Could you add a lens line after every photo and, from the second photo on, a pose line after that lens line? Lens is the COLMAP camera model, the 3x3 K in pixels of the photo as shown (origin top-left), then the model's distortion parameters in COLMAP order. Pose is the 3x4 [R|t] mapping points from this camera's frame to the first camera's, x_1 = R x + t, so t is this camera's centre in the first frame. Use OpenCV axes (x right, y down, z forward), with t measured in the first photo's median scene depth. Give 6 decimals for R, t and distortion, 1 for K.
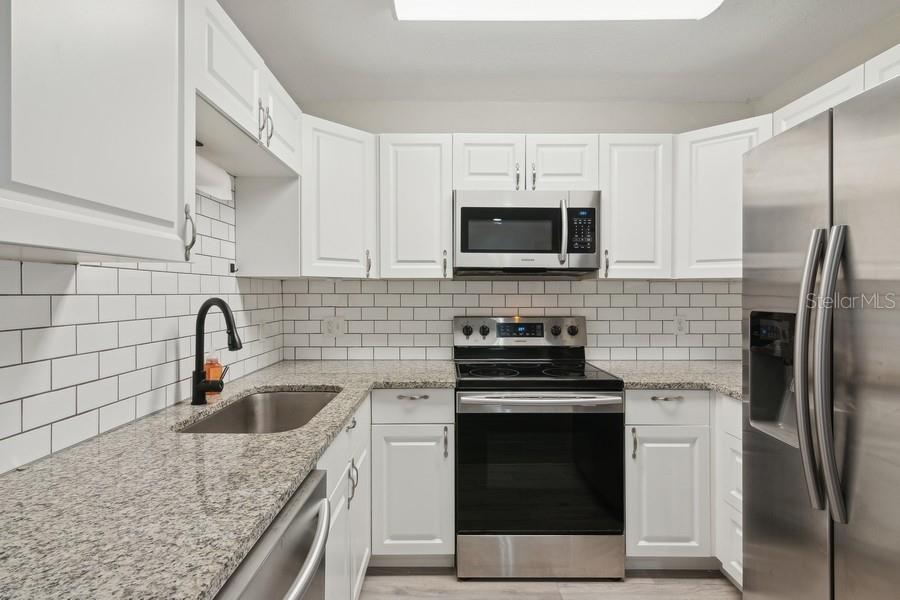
lens RADIAL K [[445.2, 0, 445.2], [0, 445.2, 300.4], [0, 0, 1]] dist [0.000168, -0.000525]
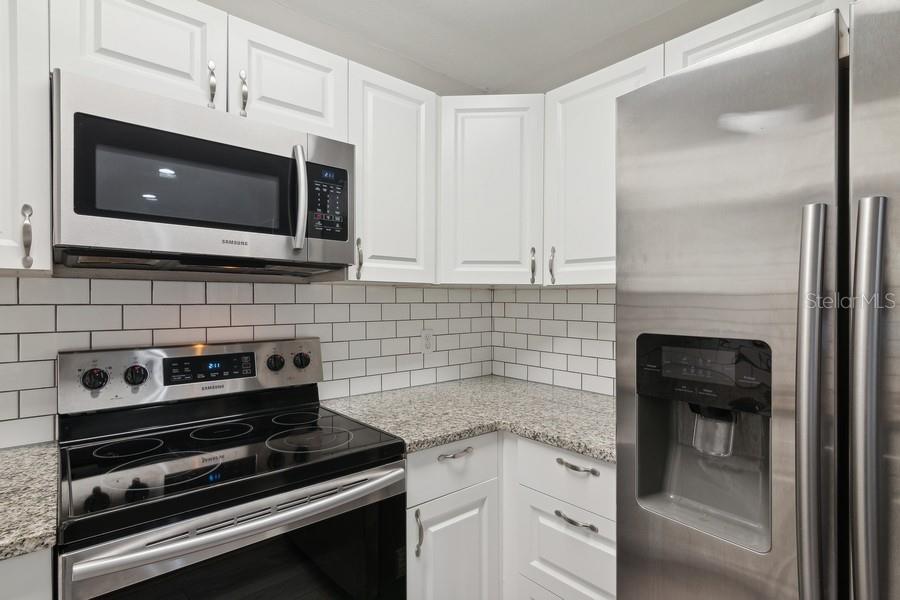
lens RADIAL K [[445.2, 0, 445.2], [0, 445.2, 300.4], [0, 0, 1]] dist [0.000168, -0.000525]
pose [[0.755161, -0.000888, 0.655538, 0.022908], [0.009677, 0.999905, -0.009794, -0.012455], [-0.655468, 0.013740, 0.755098, 0.413629]]
